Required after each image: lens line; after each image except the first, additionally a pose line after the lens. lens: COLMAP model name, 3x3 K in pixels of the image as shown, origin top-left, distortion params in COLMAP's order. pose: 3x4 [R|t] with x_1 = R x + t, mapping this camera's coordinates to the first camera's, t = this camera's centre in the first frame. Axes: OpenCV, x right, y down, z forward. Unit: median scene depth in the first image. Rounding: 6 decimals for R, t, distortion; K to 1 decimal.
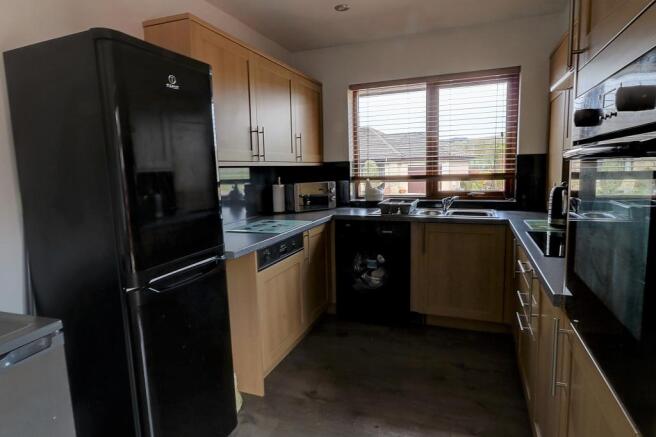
lens RADIAL K [[380.3, 0, 328.0], [0, 380.3, 218.5], [0, 0, 1]] dist [-0.001334, -0.000270]
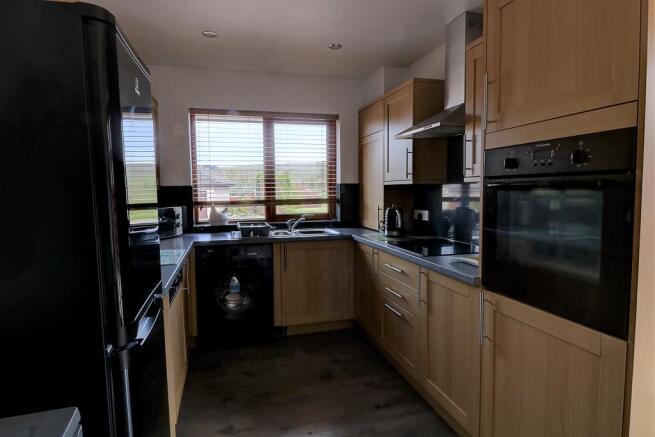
lens RADIAL K [[367.6, 0, 327.5], [0, 367.6, 218.5], [0, 0, 1]] dist [0.001203, 0.000030]
pose [[0.795440, -0.029657, 0.605307, -0.259272], [0.071221, 0.996455, -0.044771, -0.000919], [-0.601833, 0.078723, 0.794732, 0.061775]]
